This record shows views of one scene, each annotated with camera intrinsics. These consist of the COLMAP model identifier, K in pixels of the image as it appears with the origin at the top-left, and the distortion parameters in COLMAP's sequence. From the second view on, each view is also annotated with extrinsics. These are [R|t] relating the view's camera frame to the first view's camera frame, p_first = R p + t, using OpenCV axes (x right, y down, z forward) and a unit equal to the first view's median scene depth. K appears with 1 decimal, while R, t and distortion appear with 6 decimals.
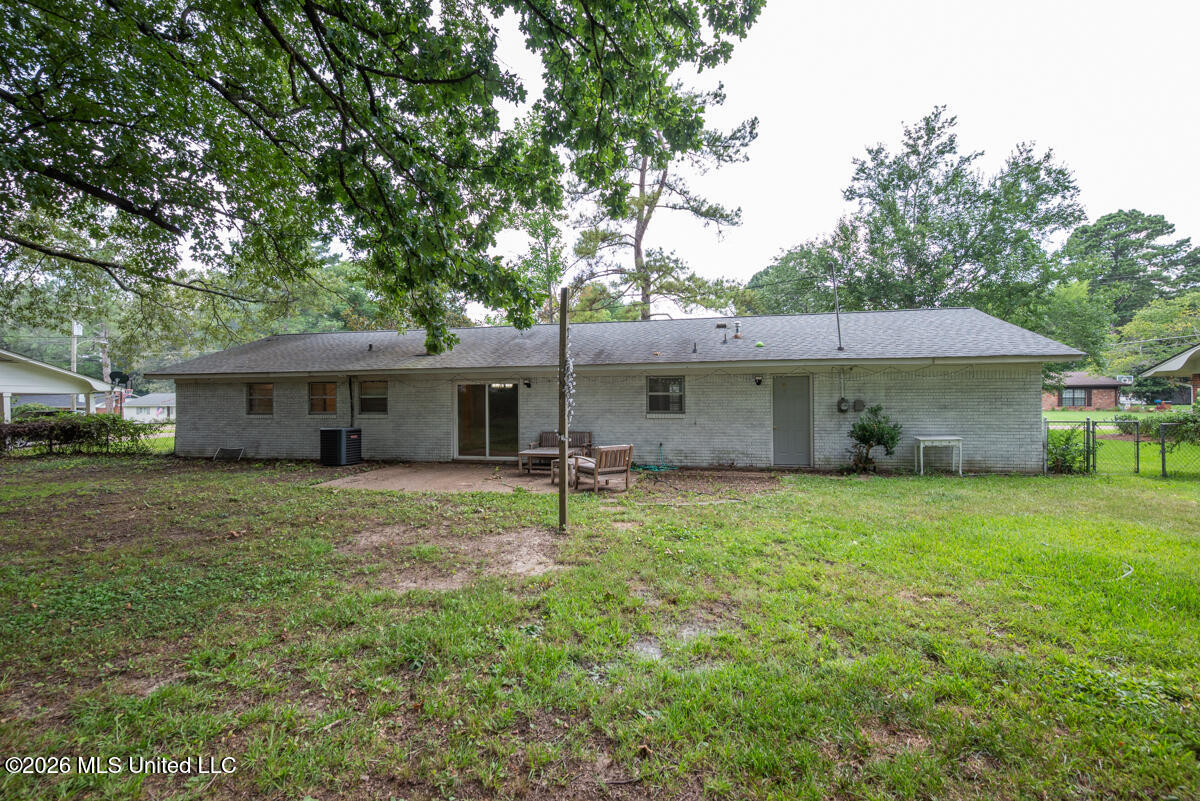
lens RADIAL K [[541.0, 0, 599.5], [0, 541.0, 401.2], [0, 0, 1]] dist [-0.000389, -0.000004]
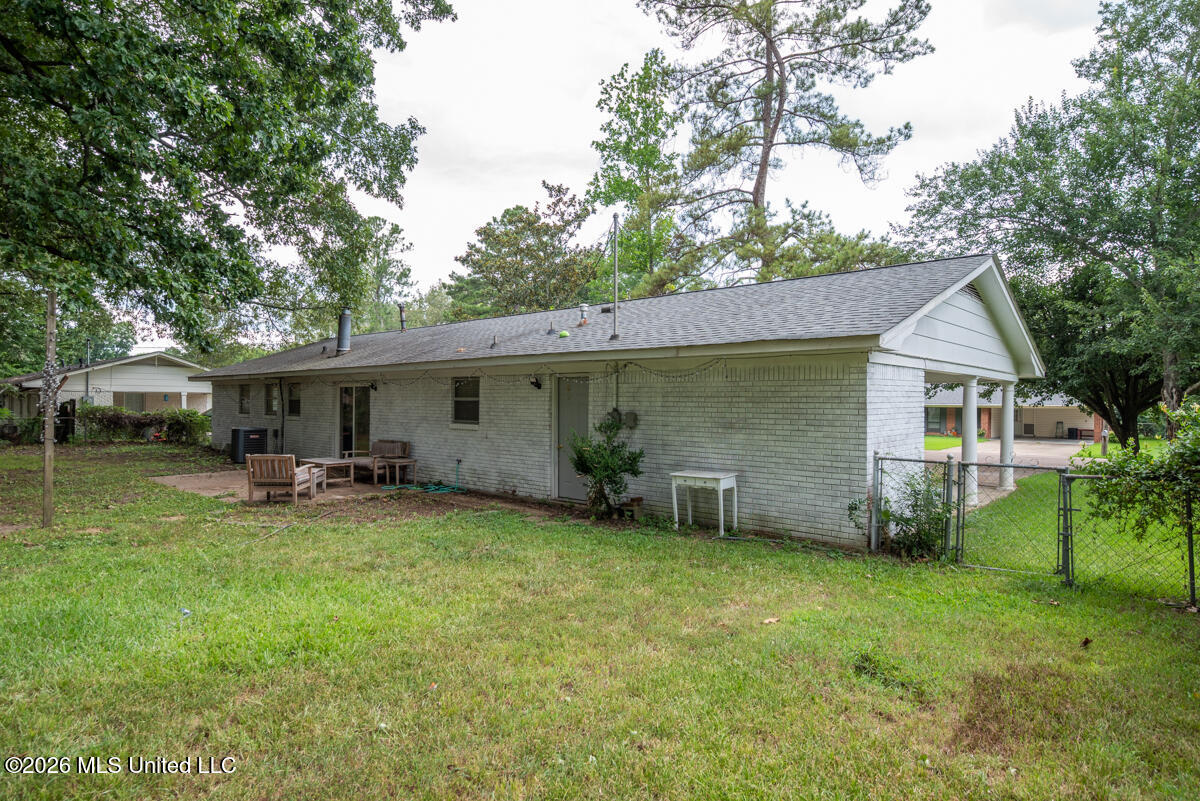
lens RADIAL K [[663.7, 0, 599.7], [0, 663.7, 399.9], [0, 0, 1]] dist [0.007572, 0.000793]
pose [[0.861386, 0.013792, -0.507764, 0.831783], [-0.020208, 0.999770, -0.007124, -0.009601], [0.507550, 0.016398, 0.861467, 0.252508]]
